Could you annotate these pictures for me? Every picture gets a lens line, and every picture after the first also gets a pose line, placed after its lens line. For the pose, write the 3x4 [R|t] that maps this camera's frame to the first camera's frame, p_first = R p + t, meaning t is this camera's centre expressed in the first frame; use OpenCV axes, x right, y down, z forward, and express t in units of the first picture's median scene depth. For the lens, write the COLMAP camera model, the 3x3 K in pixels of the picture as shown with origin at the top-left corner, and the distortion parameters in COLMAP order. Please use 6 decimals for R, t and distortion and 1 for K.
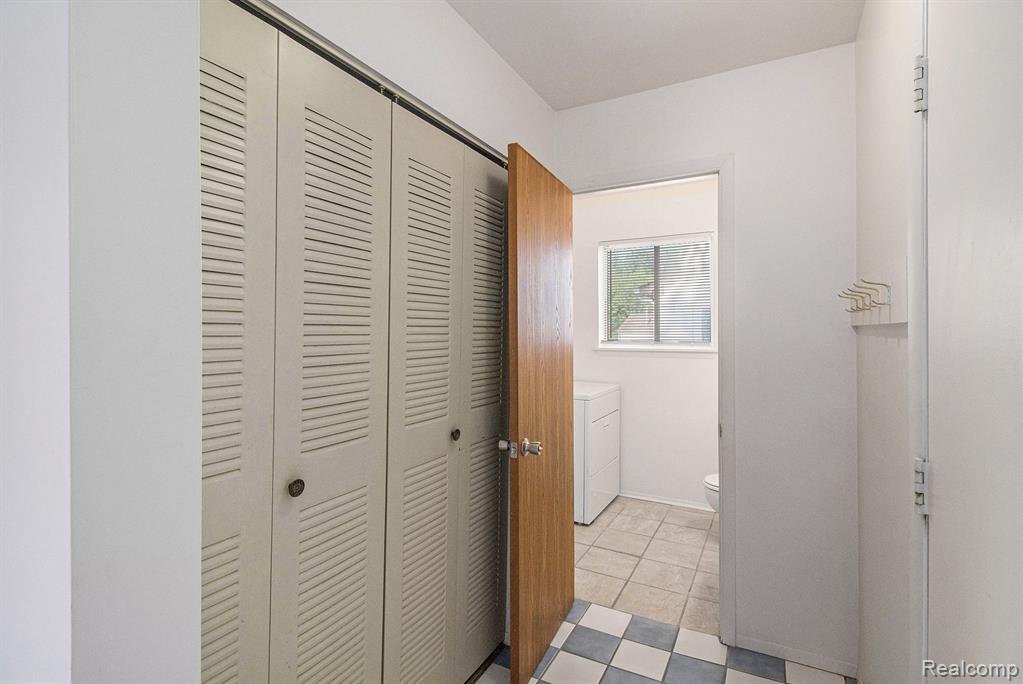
lens RADIAL K [[497.7, 0, 512.6], [0, 497.7, 335.0], [0, 0, 1]] dist [0.006322, -0.006120]
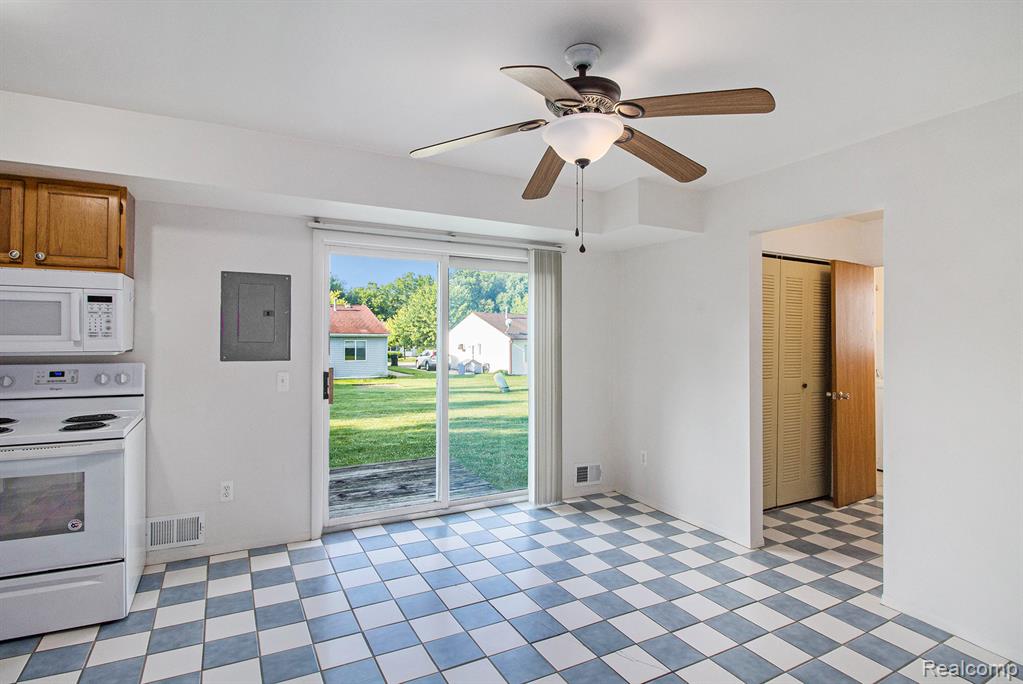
lens RADIAL K [[497.7, 0, 506.6], [0, 497.7, 341.0], [0, 0, 1]] dist [0.006322, -0.006120]
pose [[0.835770, -0.004407, -0.549062, 0.002452], [-0.003243, 0.999911, -0.012961, 0.018763], [0.549070, 0.012613, 0.835681, -1.620941]]
